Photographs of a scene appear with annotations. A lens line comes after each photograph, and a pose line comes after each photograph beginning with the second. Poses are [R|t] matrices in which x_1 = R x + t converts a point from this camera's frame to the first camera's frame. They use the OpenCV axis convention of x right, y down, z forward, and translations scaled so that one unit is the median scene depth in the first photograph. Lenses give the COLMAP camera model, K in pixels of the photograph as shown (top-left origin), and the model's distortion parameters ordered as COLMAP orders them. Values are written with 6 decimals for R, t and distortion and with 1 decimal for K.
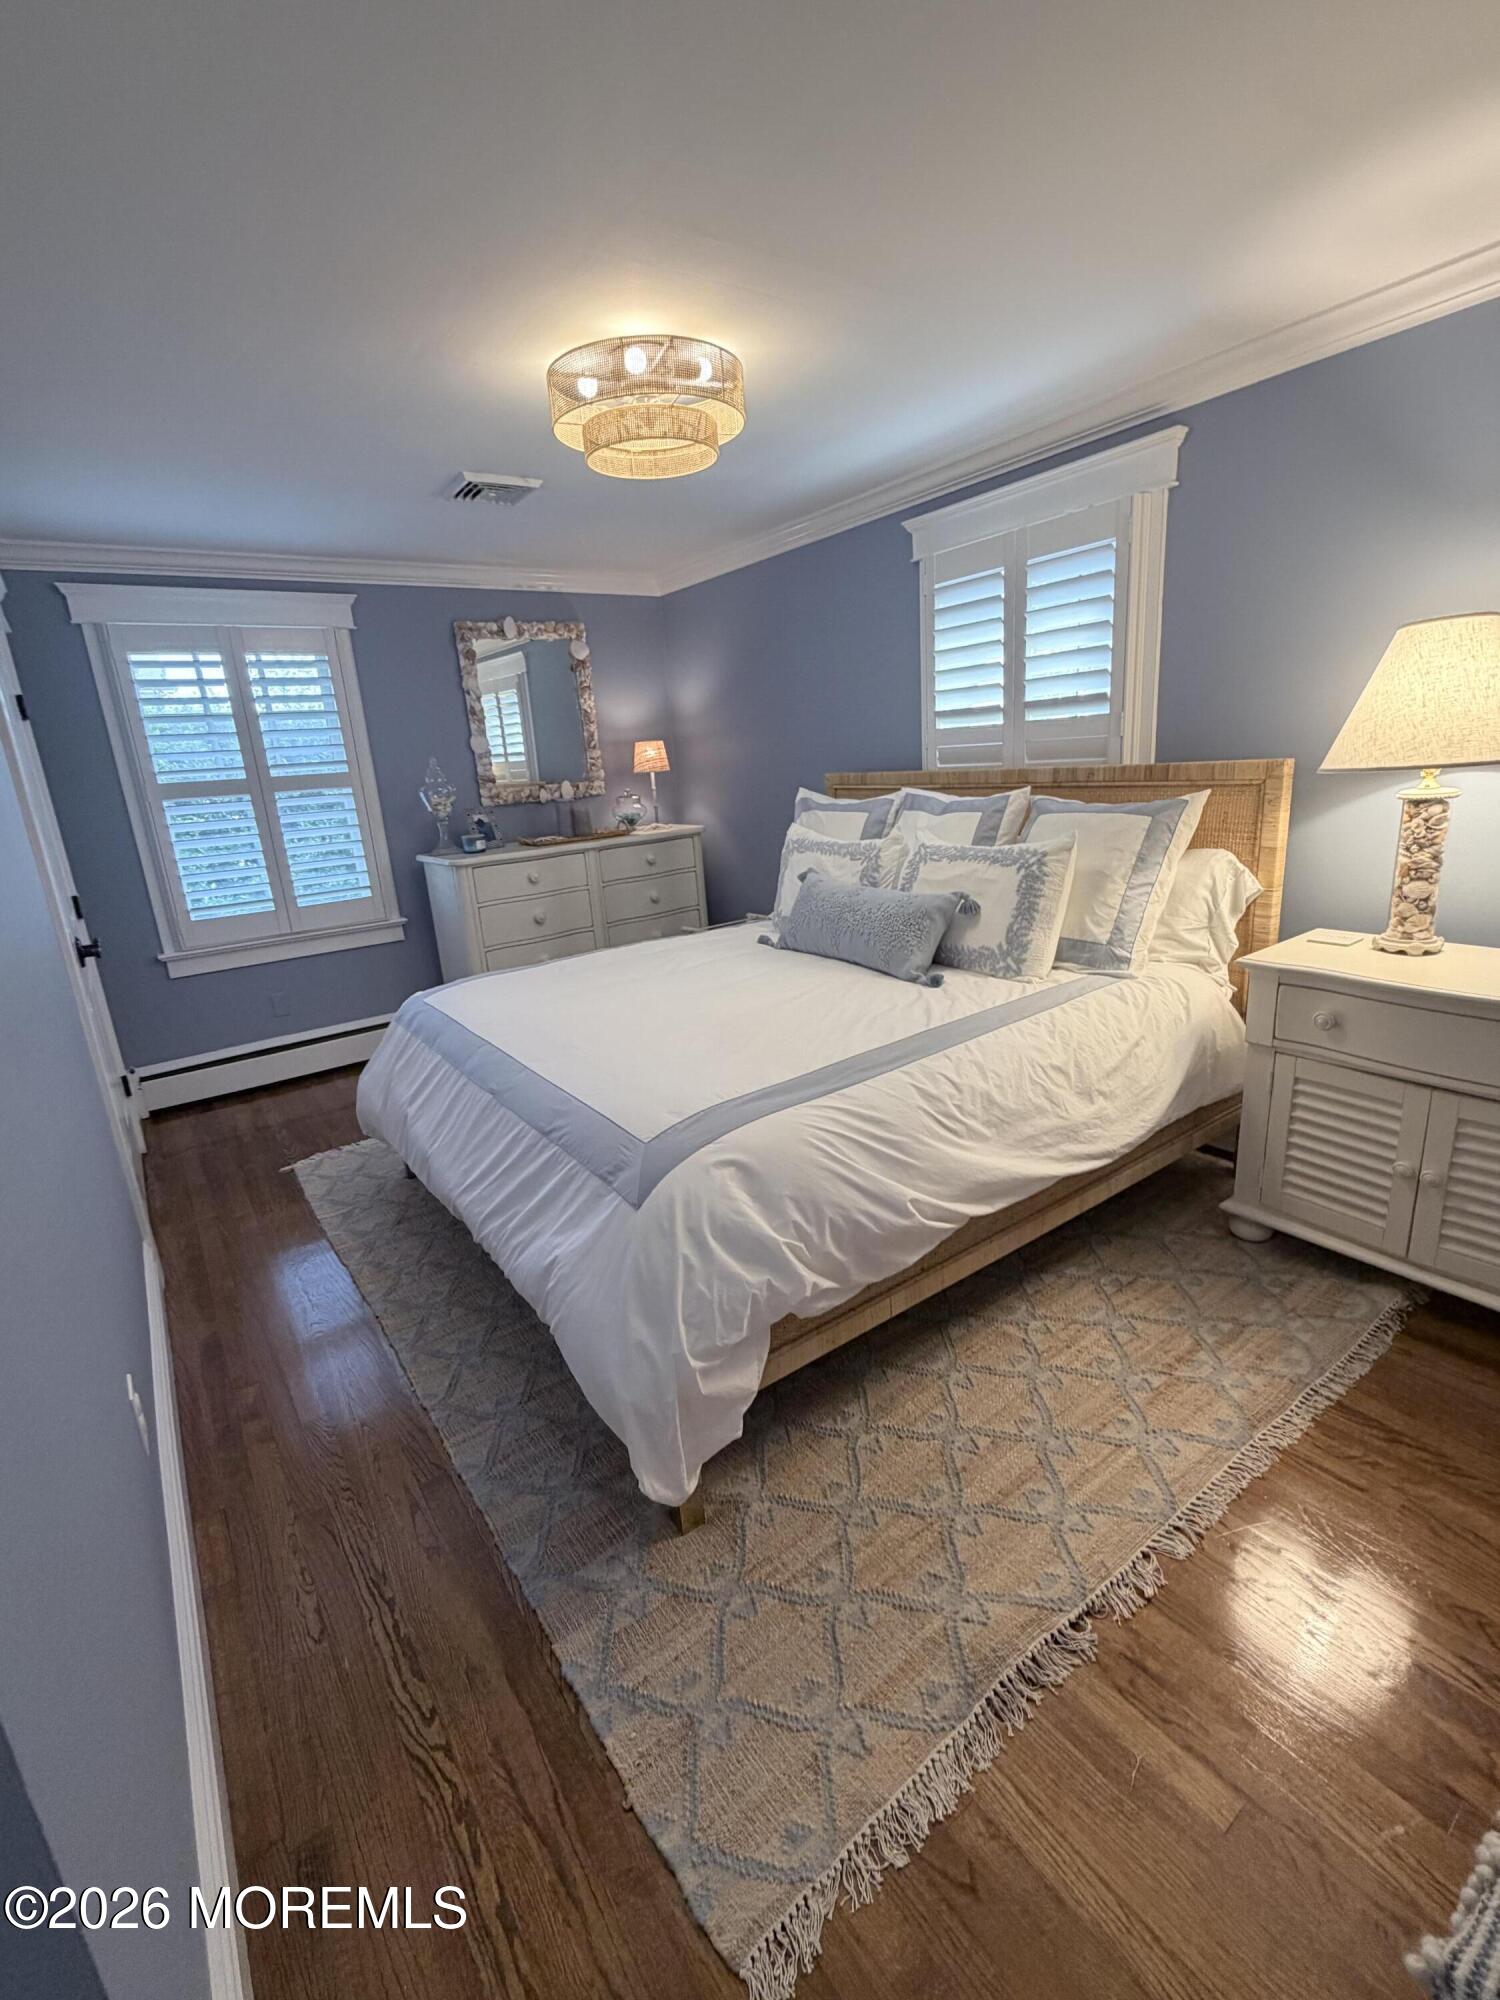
lens RADIAL K [[893.2, 0, 750.0], [0, 893.2, 1000.0], [0, 0, 1]] dist [0.009909, 0.000141]
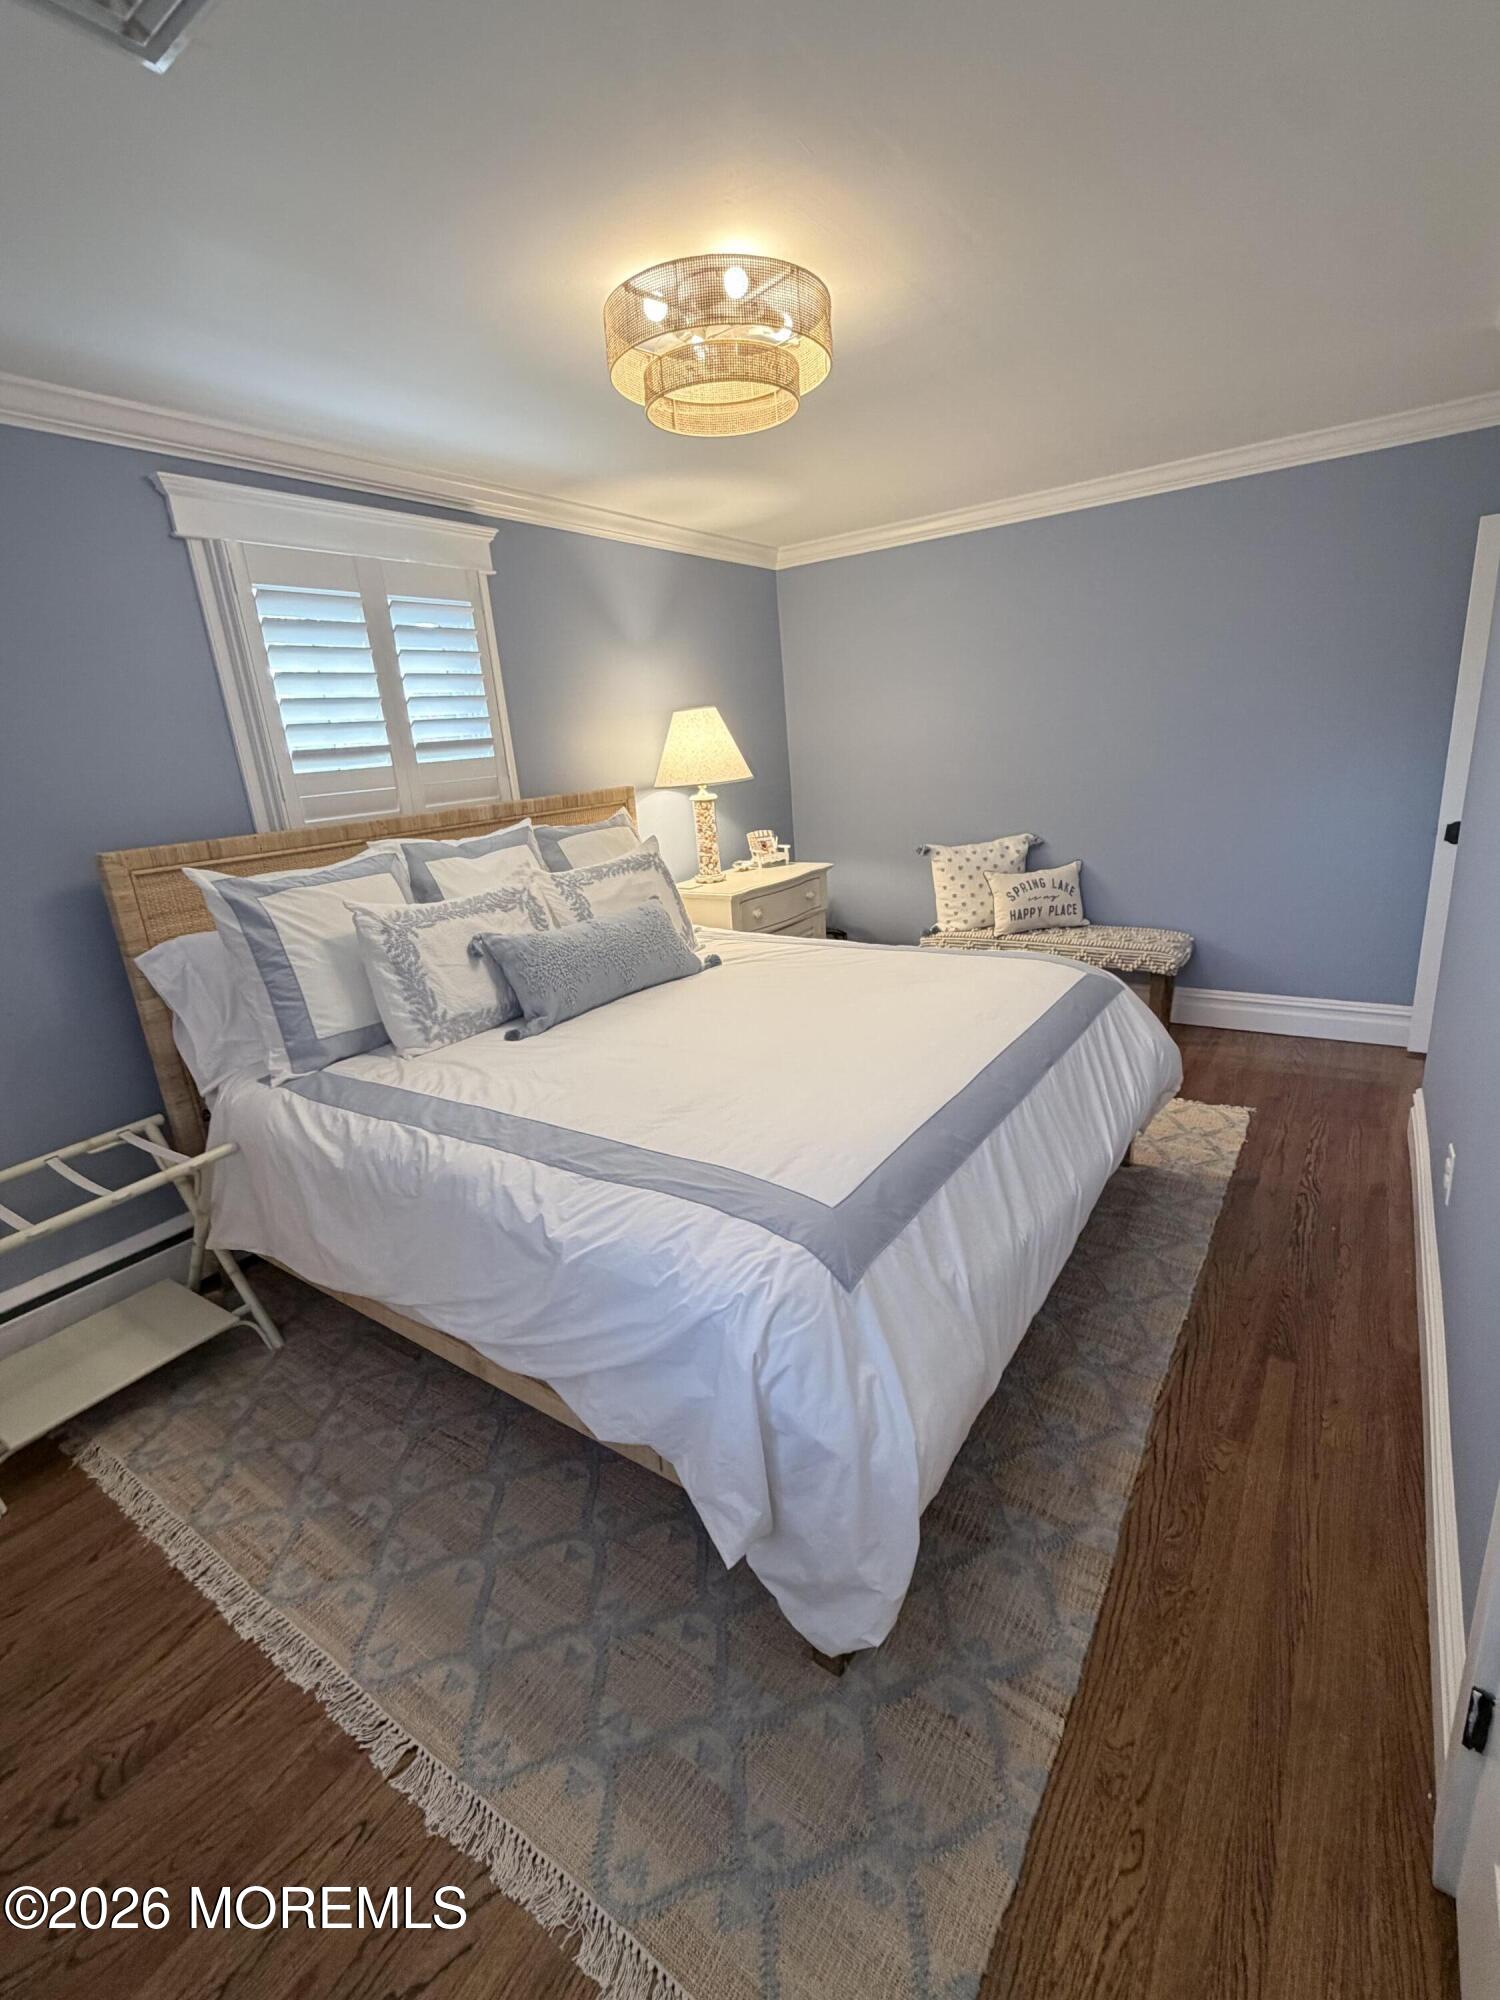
lens RADIAL K [[893.2, 0, 750.0], [0, 893.2, 1000.0], [0, 0, 1]] dist [0.009909, 0.000141]
pose [[-0.335488, -0.176250, 0.925410, -0.927588], [0.357514, 0.885031, 0.298169, -0.309148], [-0.871569, 0.430879, -0.233905, 1.293878]]
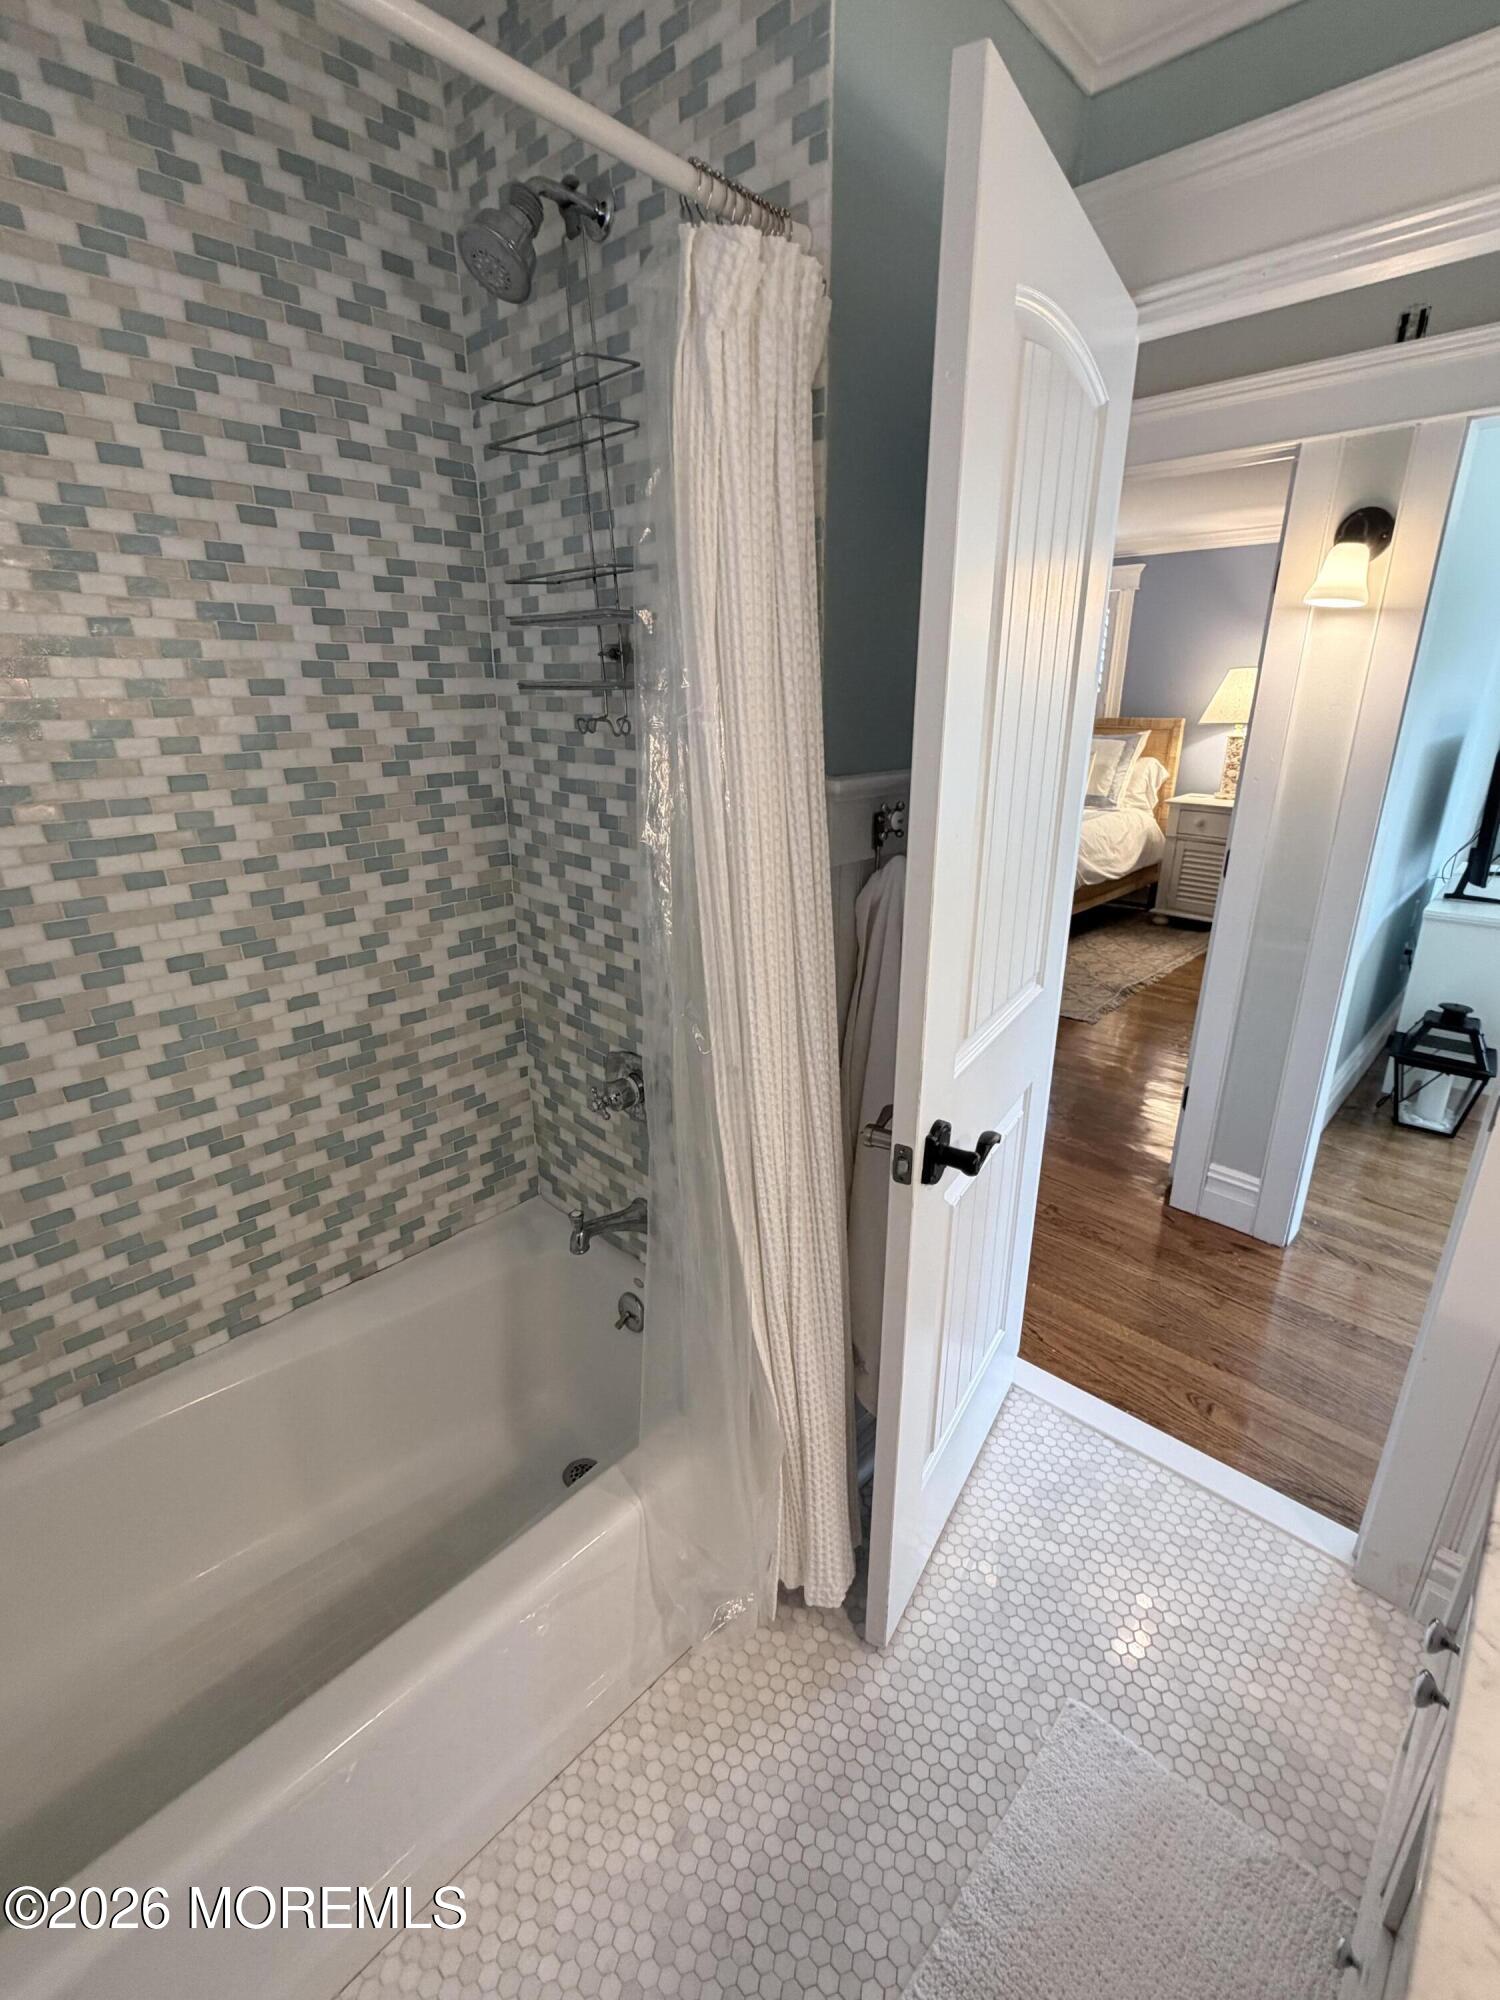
lens RADIAL K [[893.2, 0, 750.0], [0, 893.2, 1000.0], [0, 0, 1]] dist [0.009909, 0.000141]
pose [[0.980459, 0.001340, 0.196721, -0.930380], [-0.012748, 0.998308, 0.056734, 0.332811], [-0.196312, -0.058133, 0.978817, -1.067959]]
